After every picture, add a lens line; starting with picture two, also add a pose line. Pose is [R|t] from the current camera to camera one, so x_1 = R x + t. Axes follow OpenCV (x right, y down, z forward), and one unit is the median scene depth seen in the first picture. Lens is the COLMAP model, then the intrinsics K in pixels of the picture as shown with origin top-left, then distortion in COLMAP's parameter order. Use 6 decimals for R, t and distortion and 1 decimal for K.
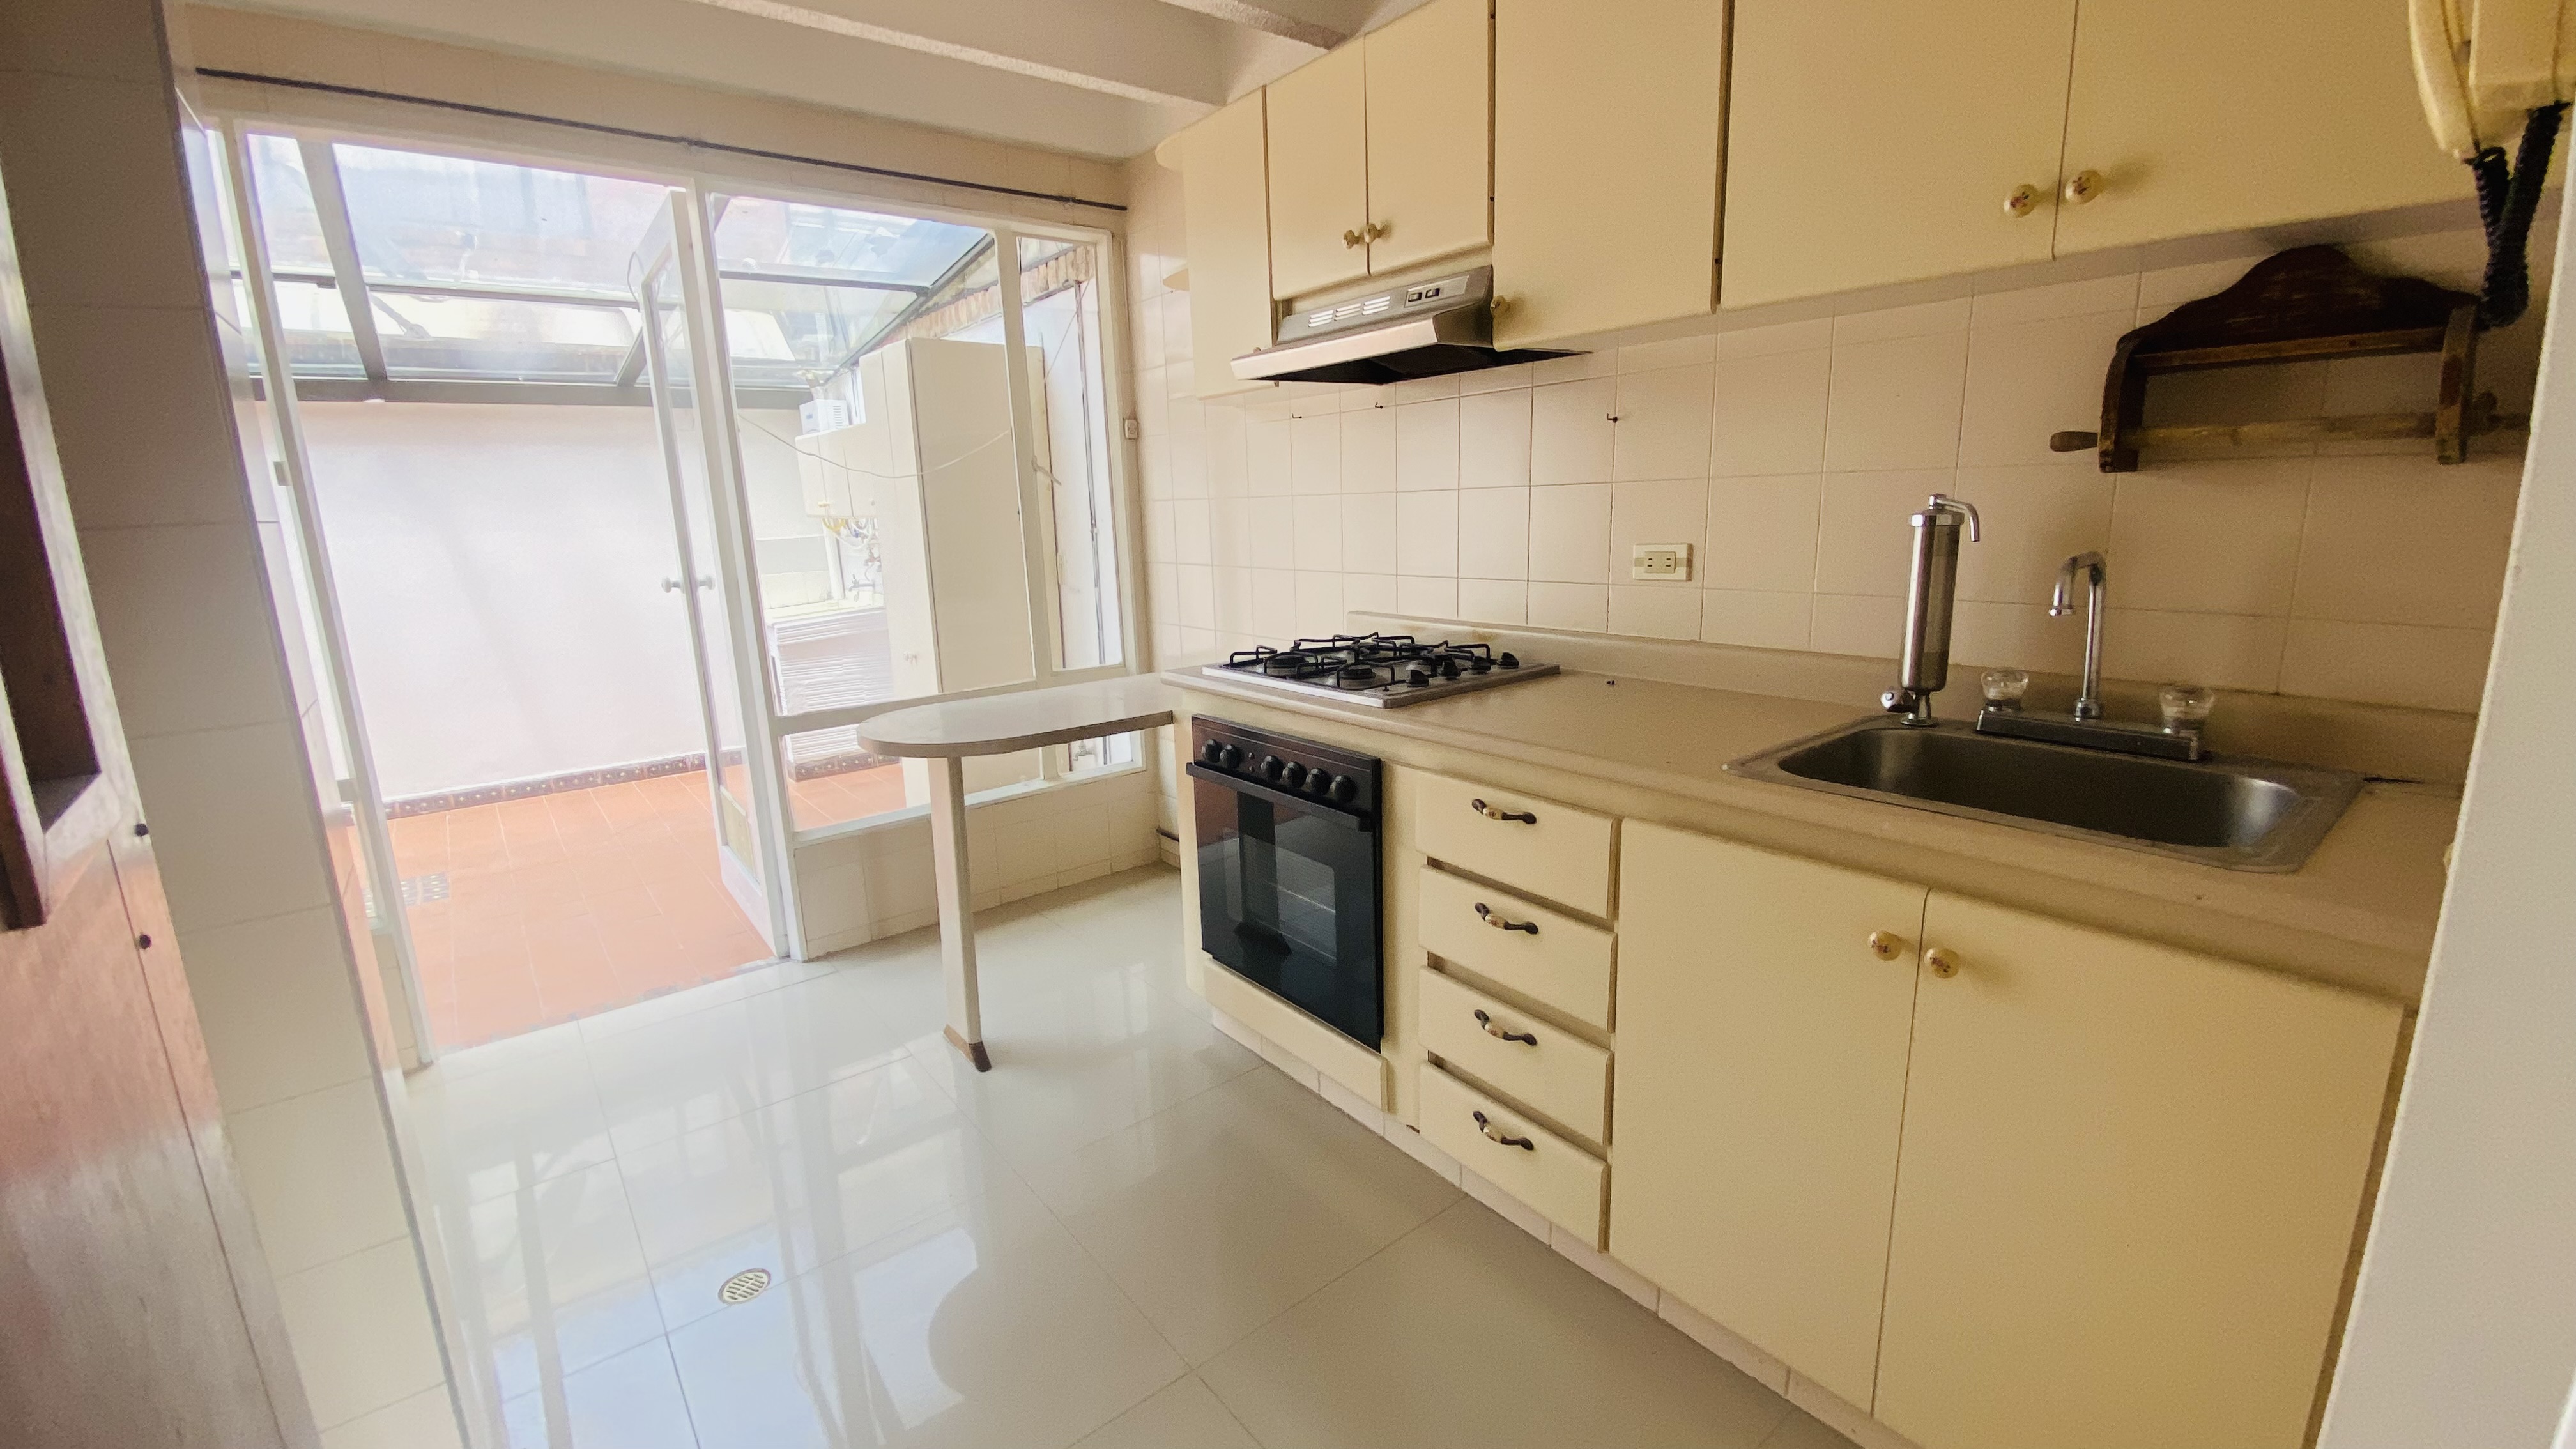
lens RADIAL K [[1063.5, 0, 1277.7], [0, 1063.5, 714.7], [0, 0, 1]] dist [-0.007006, -0.000629]
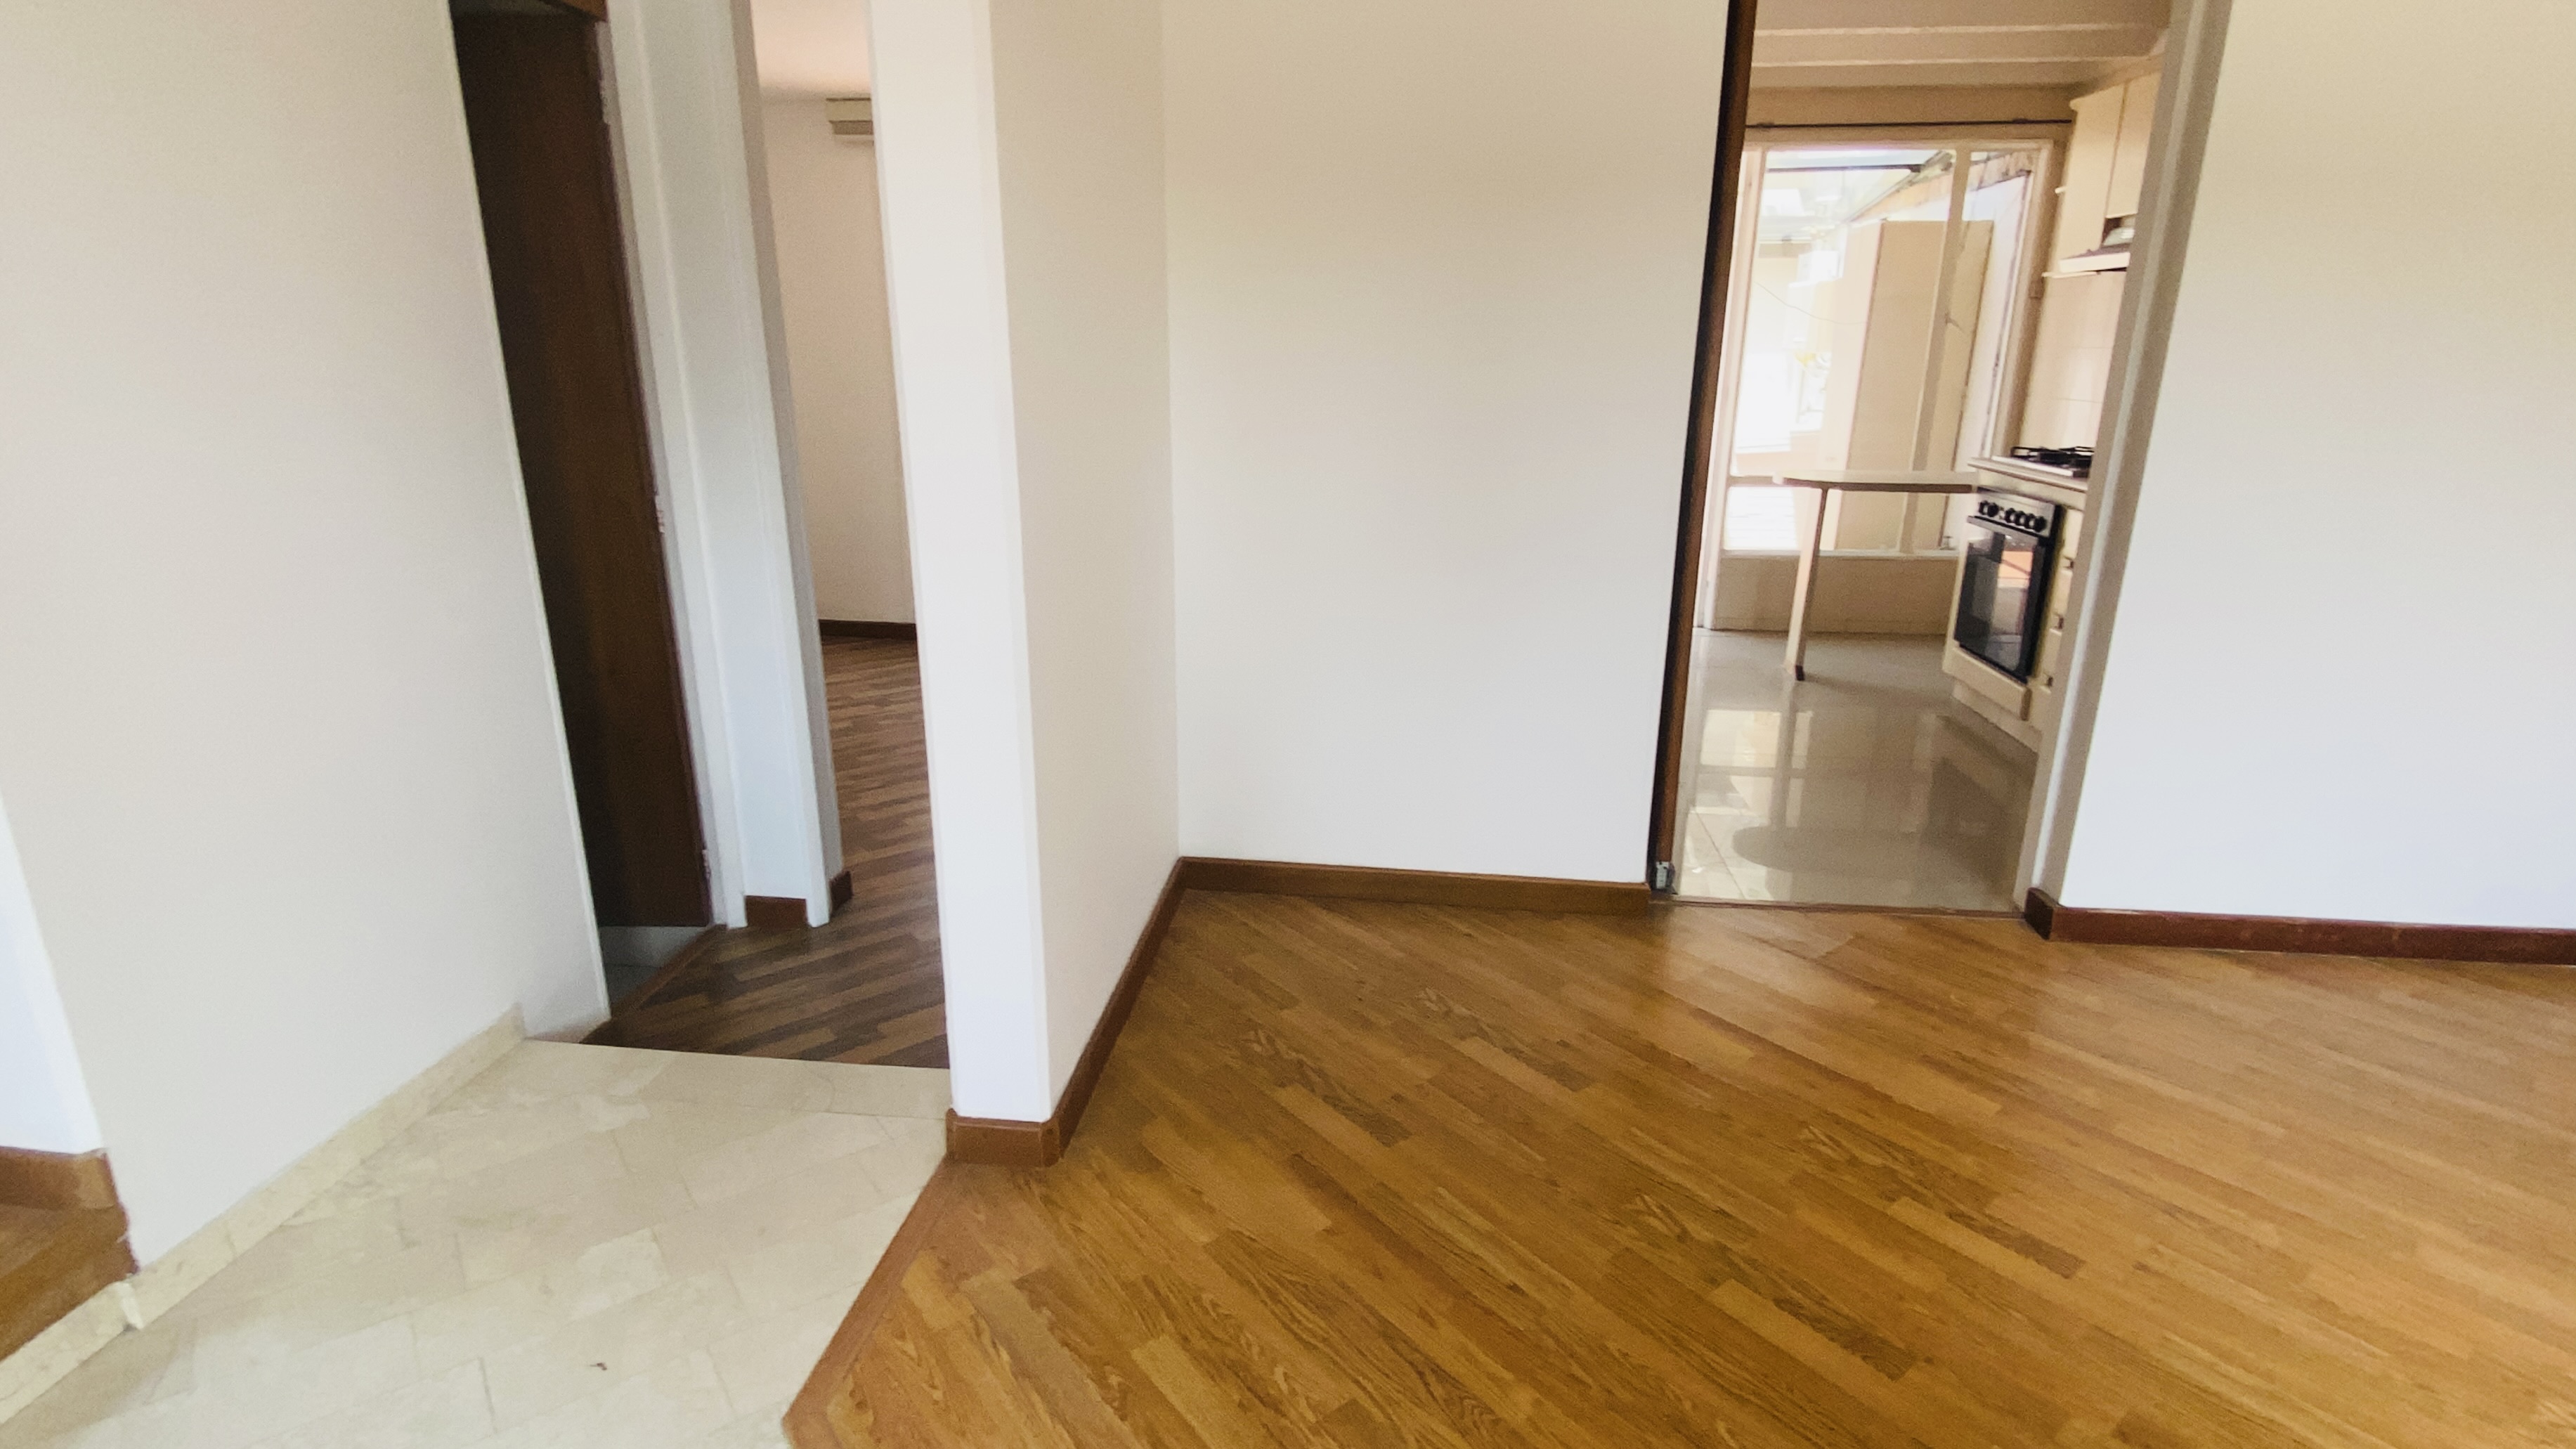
lens RADIAL K [[1272.9, 0, 1247.3], [0, 1272.9, 719.7], [0, 0, 1]] dist [0.000226, -0.000279]
pose [[0.693108, 0.235449, -0.681296, 0.386411], [-0.169411, 0.971884, 0.163525, 0.153836], [0.700643, 0.002079, 0.713509, -0.809632]]
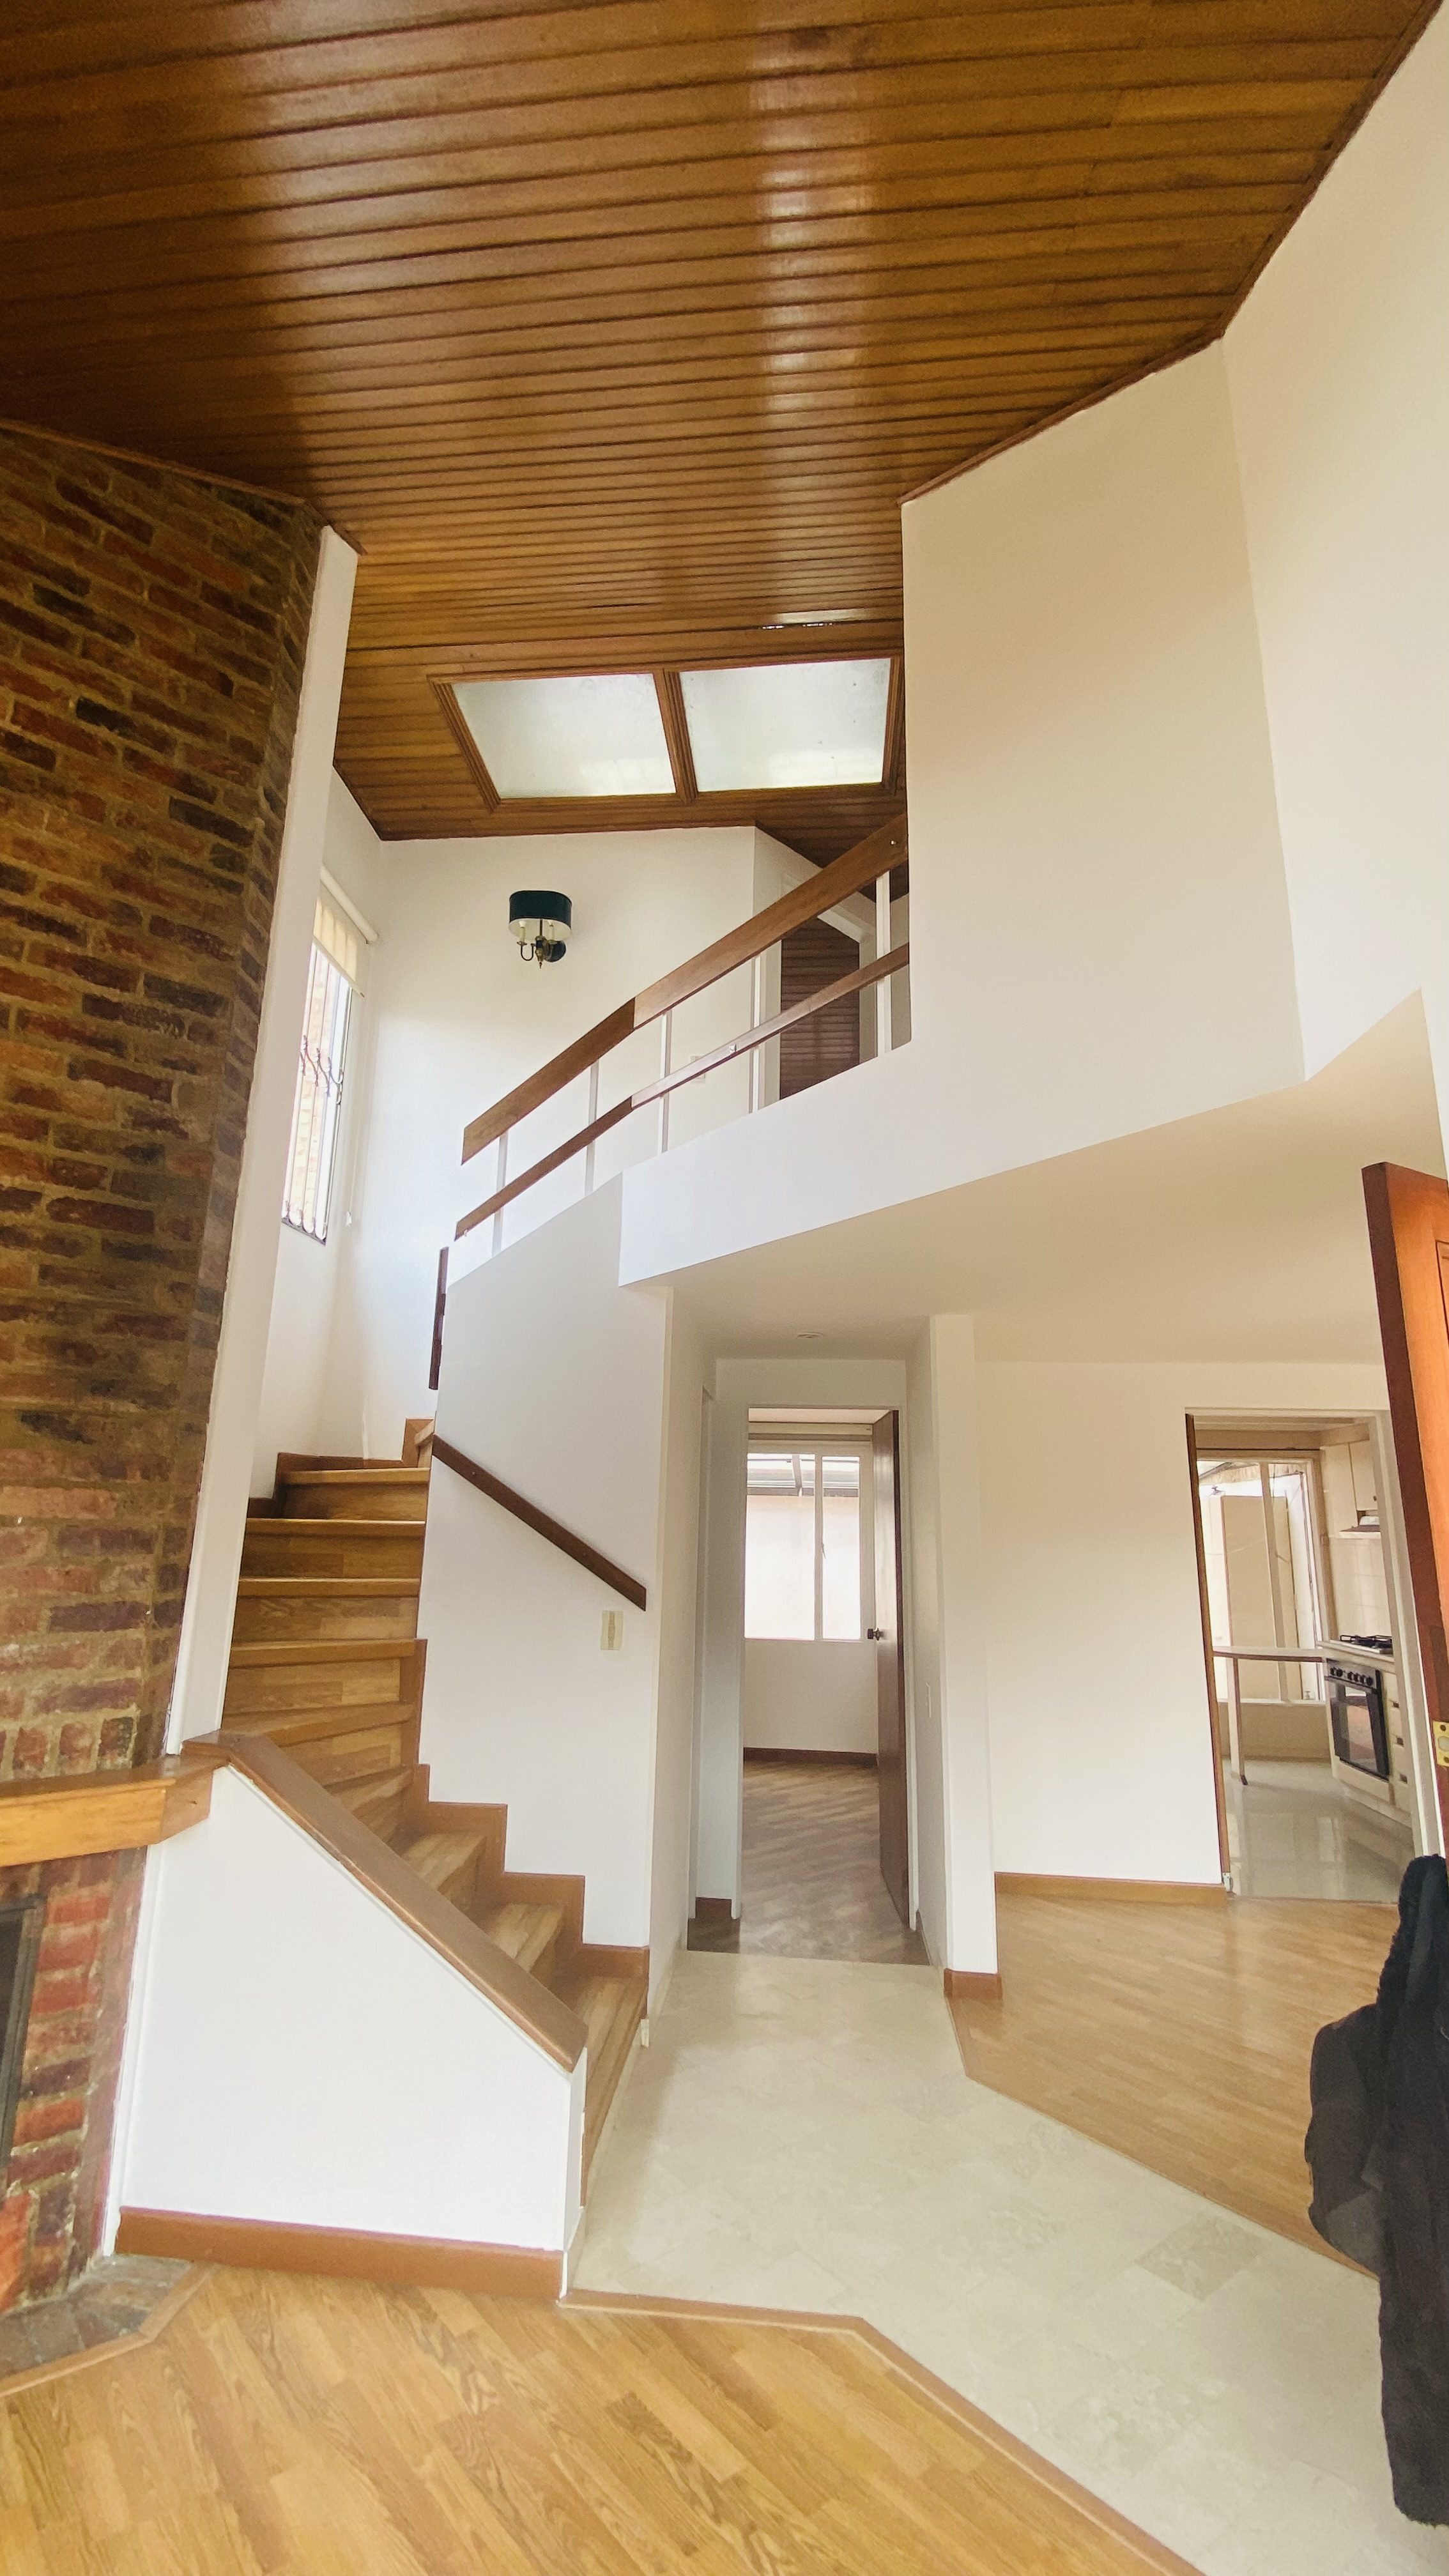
lens RADIAL K [[1063.5, 0, 724.5], [0, 1063.5, 1288.0], [0, 0, 1]] dist [-0.007006, -0.000629]
pose [[0.727293, -0.103116, -0.678536, 0.528583], [-0.185881, 0.922105, -0.339369, 0.240563], [0.660676, 0.372948, 0.651473, -1.544415]]
